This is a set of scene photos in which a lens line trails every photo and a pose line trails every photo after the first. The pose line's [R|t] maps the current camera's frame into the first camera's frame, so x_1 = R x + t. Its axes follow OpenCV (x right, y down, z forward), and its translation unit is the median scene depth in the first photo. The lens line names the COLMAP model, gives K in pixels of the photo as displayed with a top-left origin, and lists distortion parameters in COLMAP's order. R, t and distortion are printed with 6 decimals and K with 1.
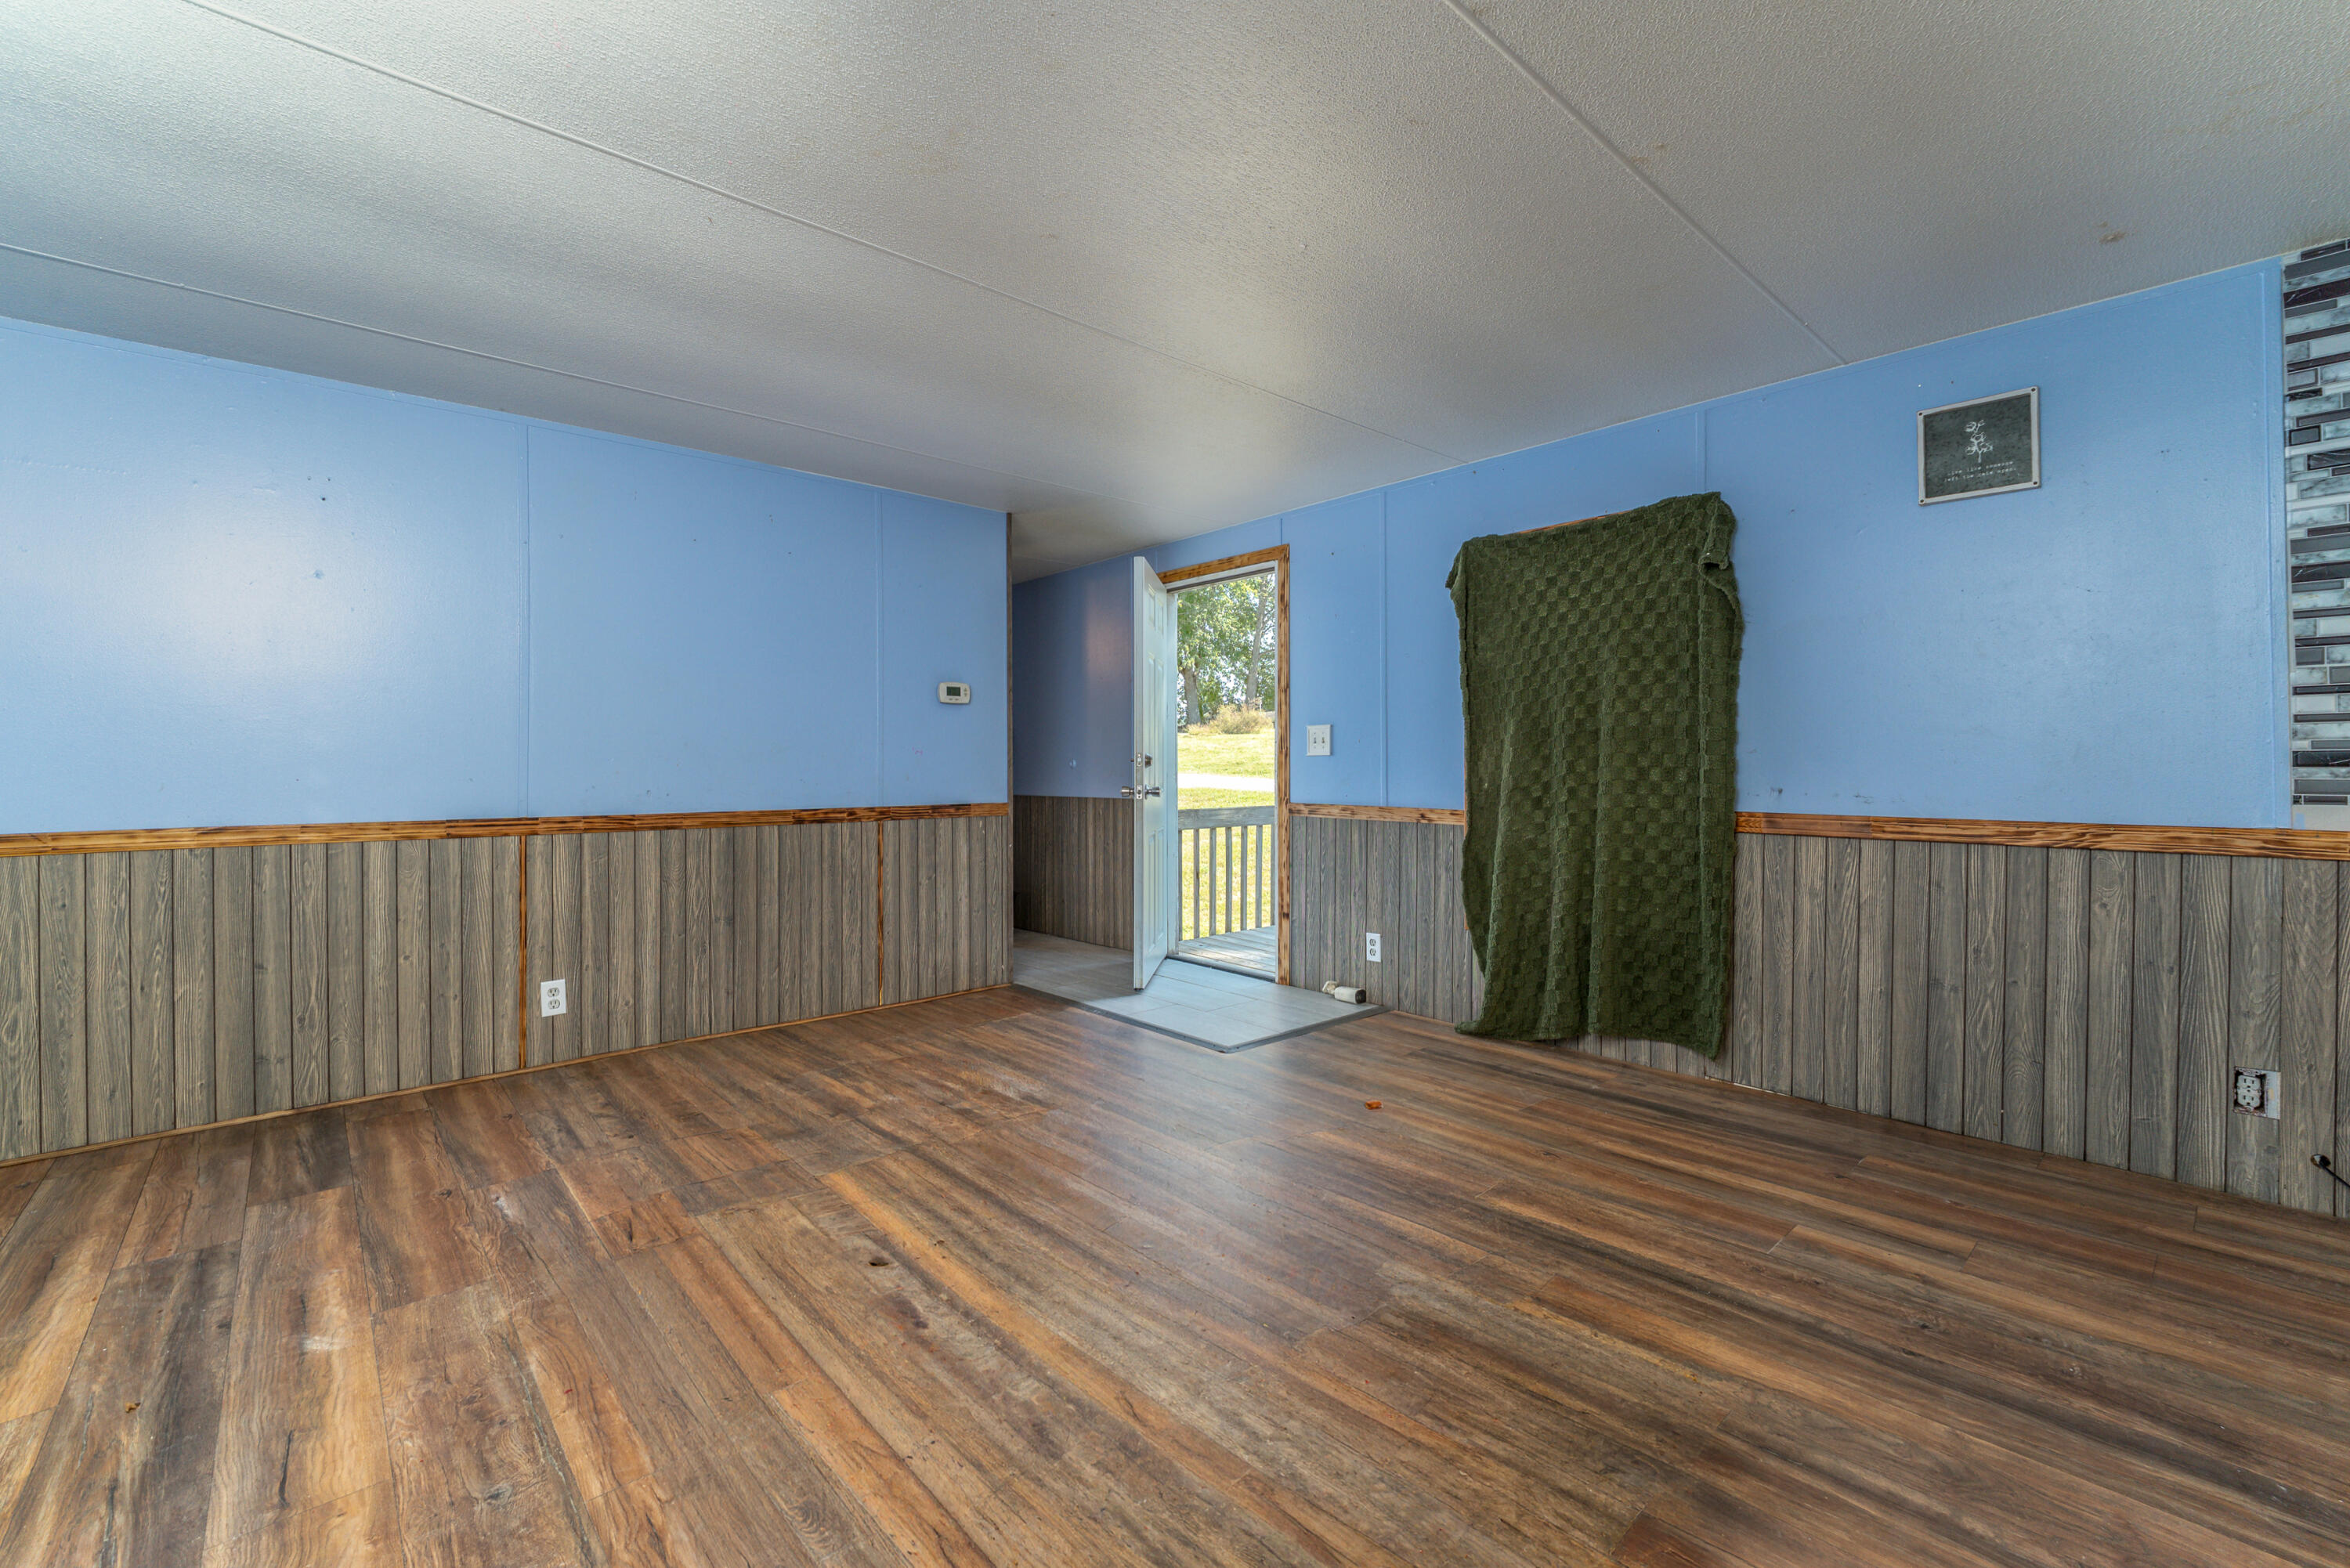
lens RADIAL K [[976.6, 0, 1179.3], [0, 976.6, 768.9], [0, 0, 1]] dist [-0.007114, -0.003189]
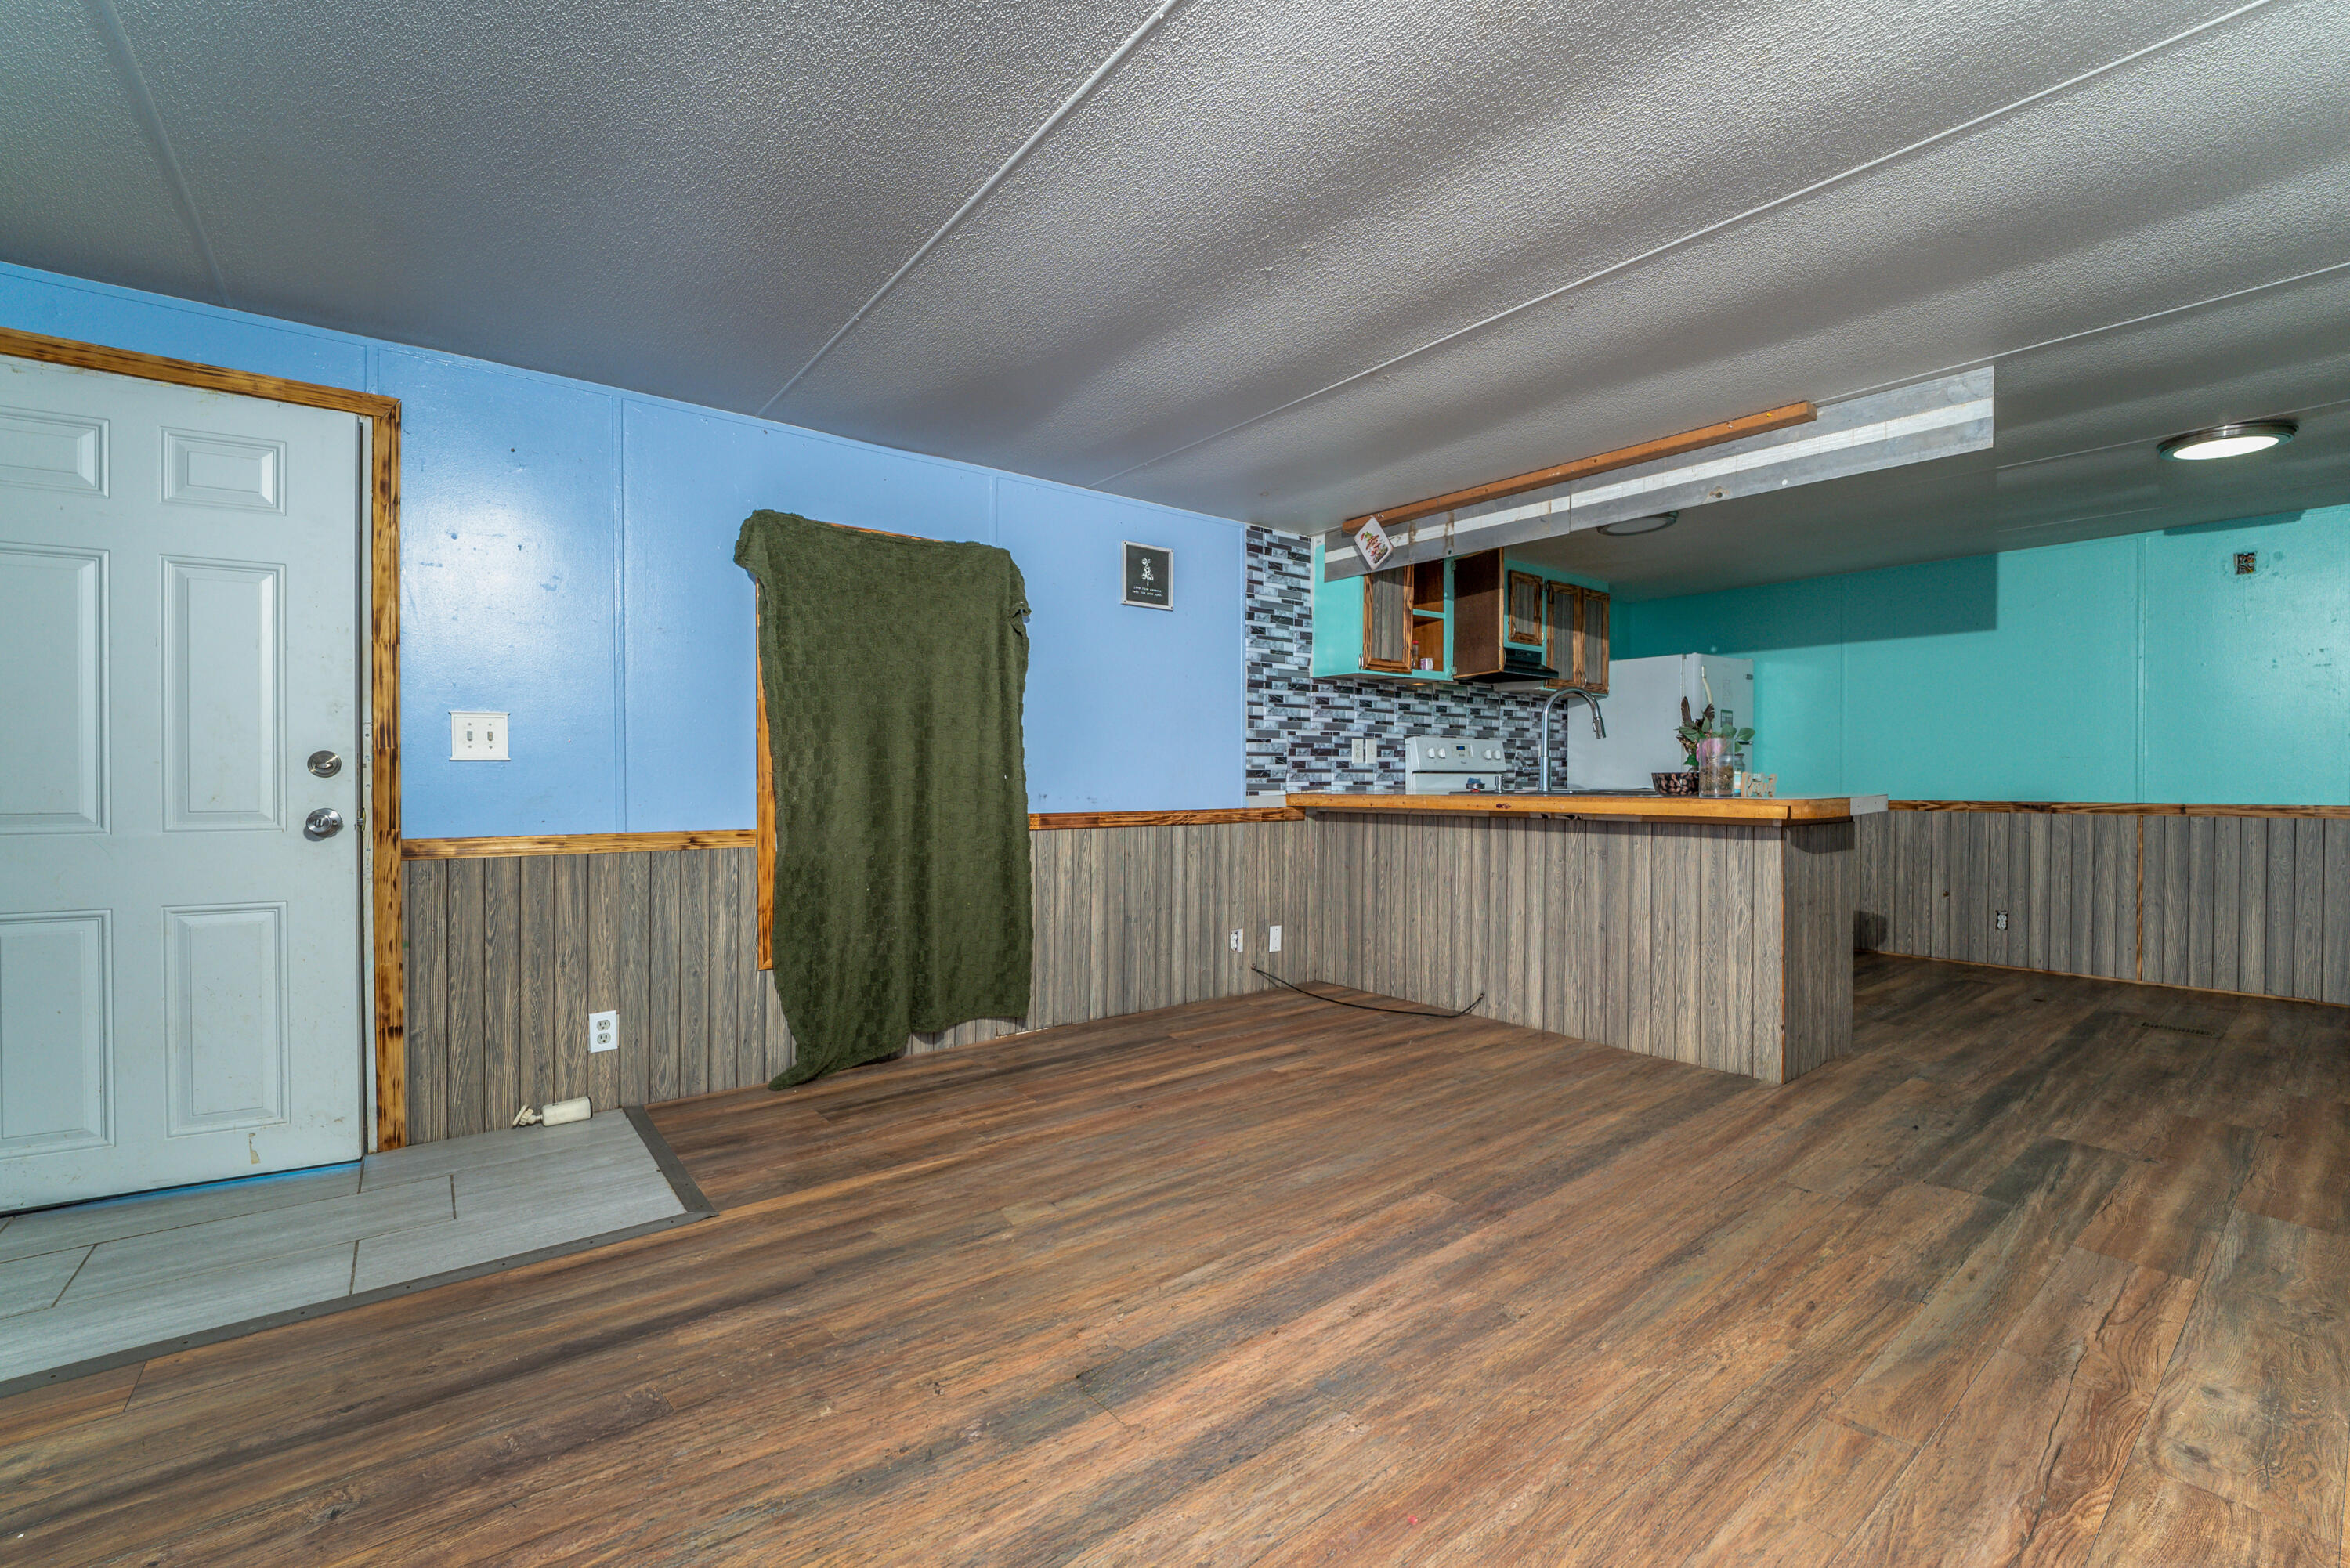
lens RADIAL K [[976.6, 0, 1182.1], [0, 976.6, 783.3], [0, 0, 1]] dist [-0.007114, -0.003189]
pose [[0.054490, -0.008615, 0.998477, -0.811790], [0.000466, 0.999963, 0.008602, -0.006563], [-0.998514, -0.000003, 0.054492, 0.903829]]
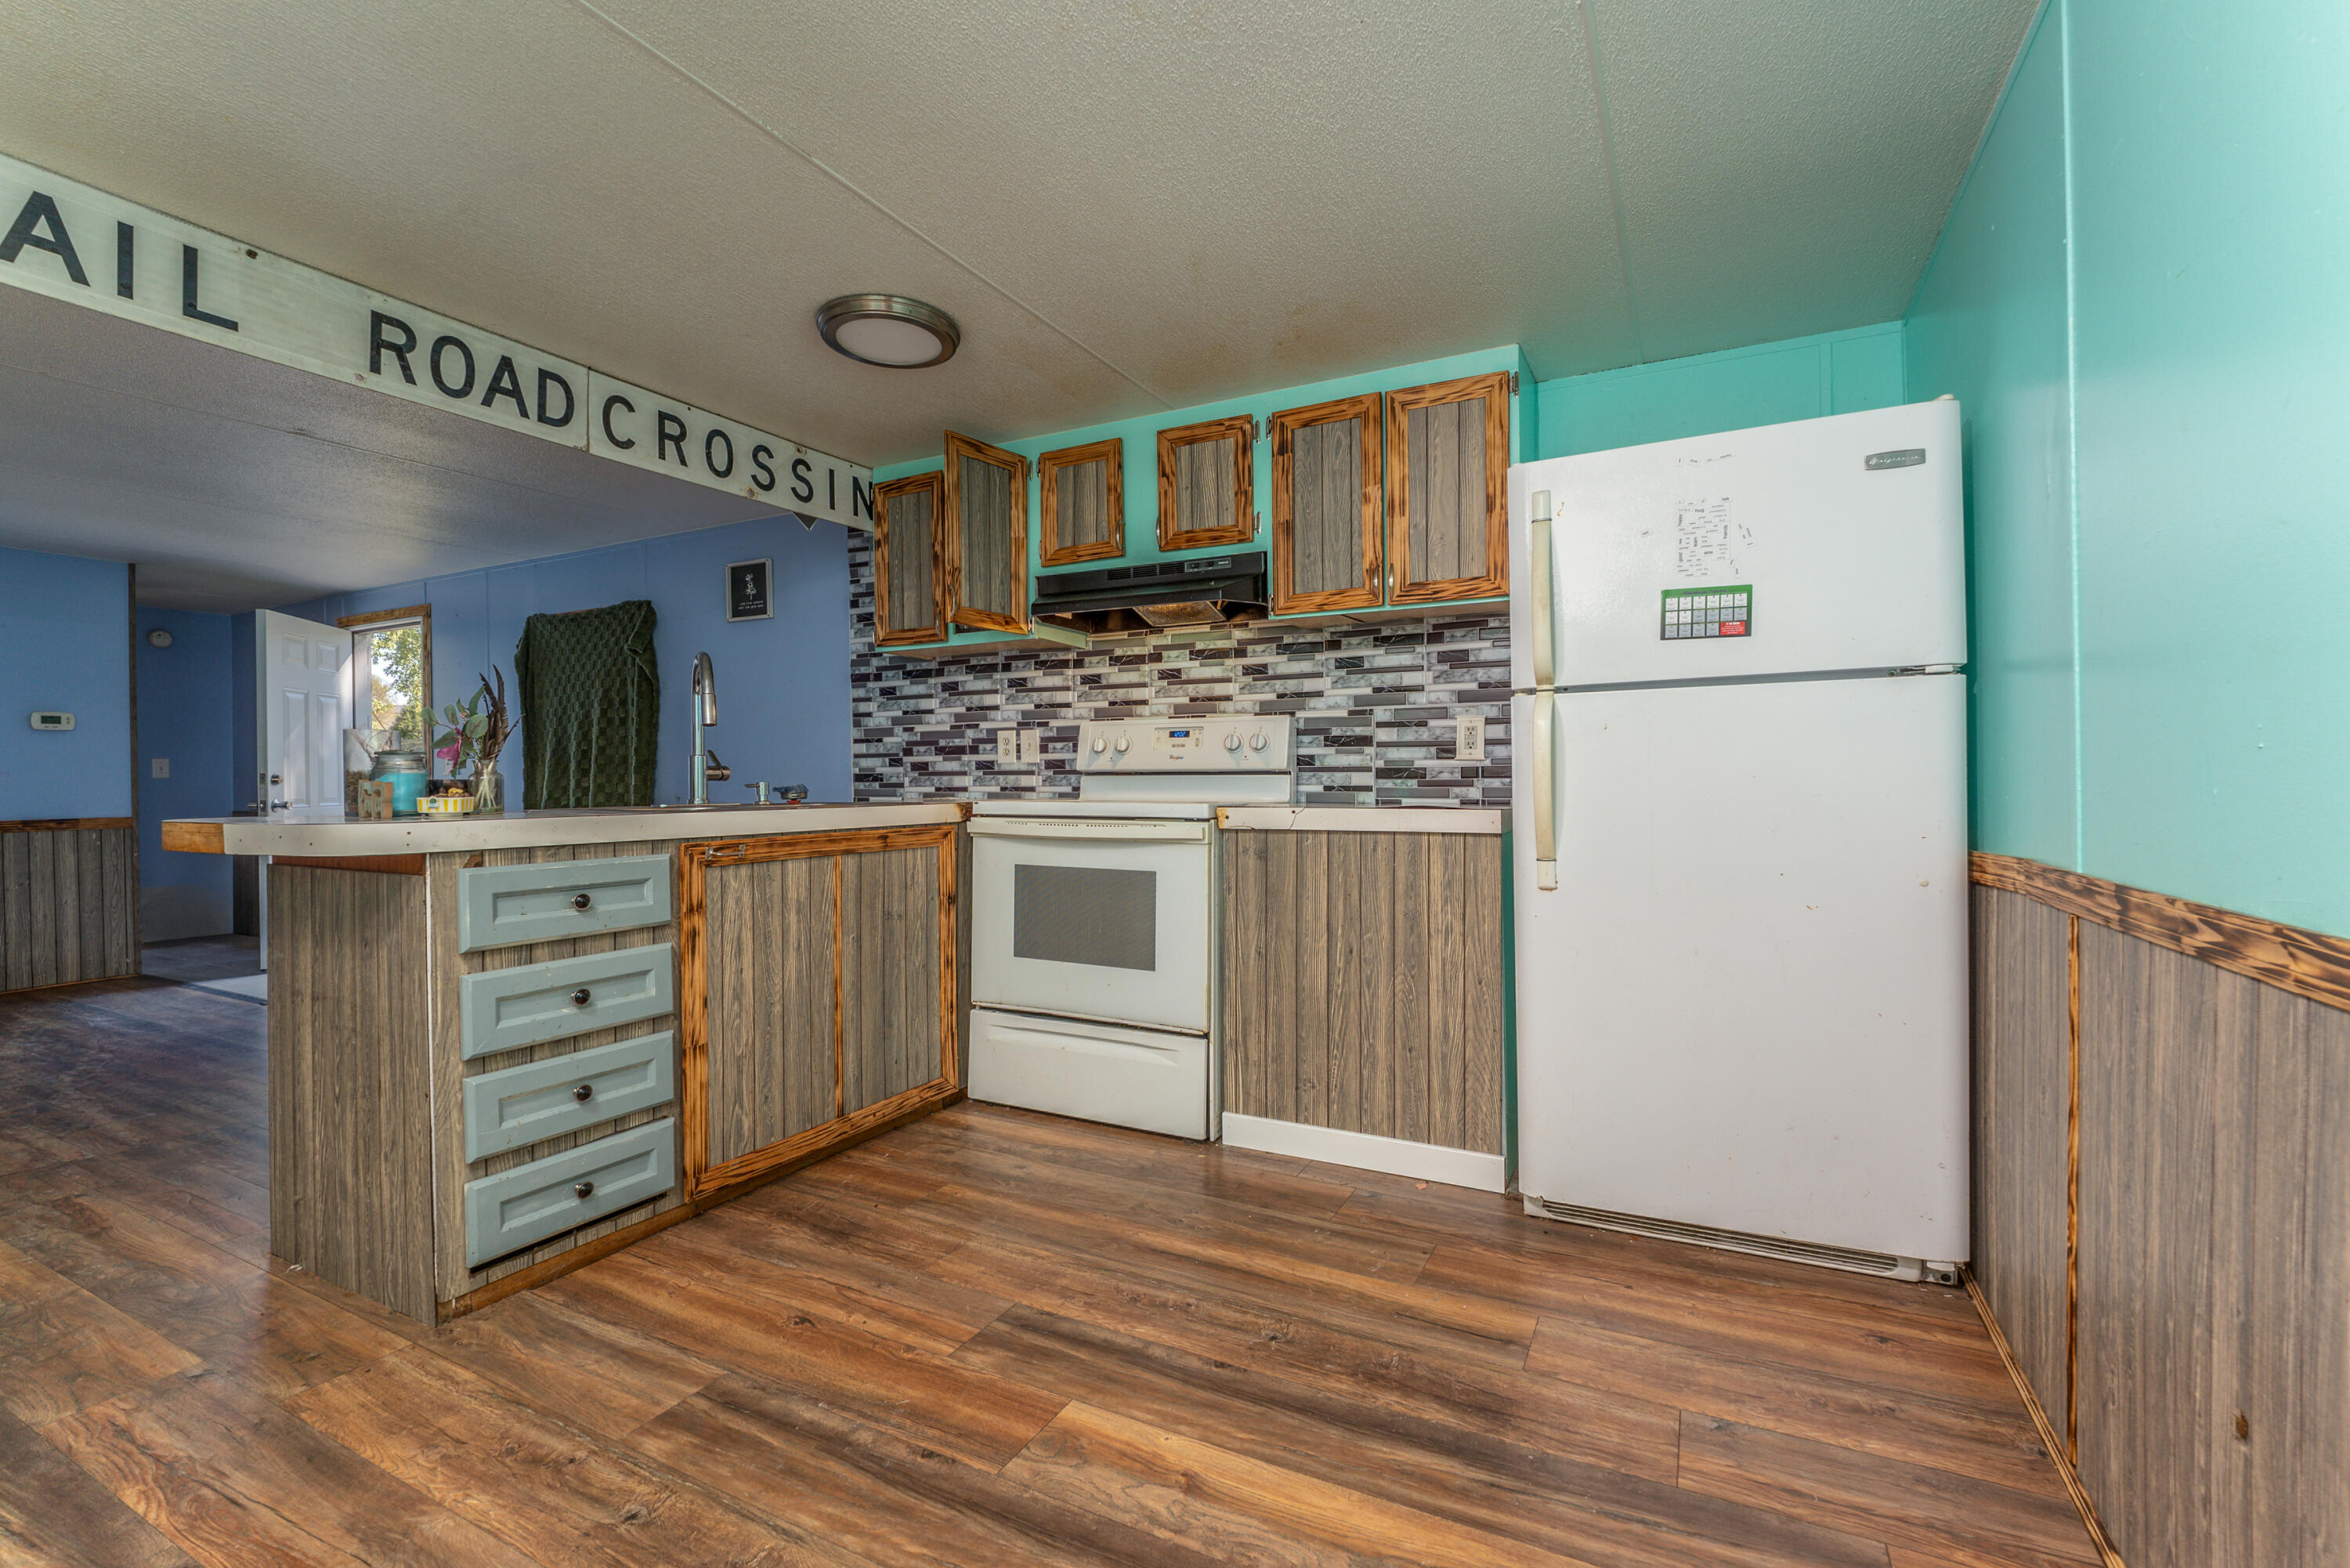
lens RADIAL K [[976.6, 0, 1190.6], [0, 976.6, 778.1], [0, 0, 1]] dist [-0.007114, -0.003189]
pose [[0.924429, -0.007353, 0.381283, 0.918503], [0.006978, 0.999973, 0.002367, -0.008372], [-0.381291, 0.000473, 0.924455, -0.872687]]
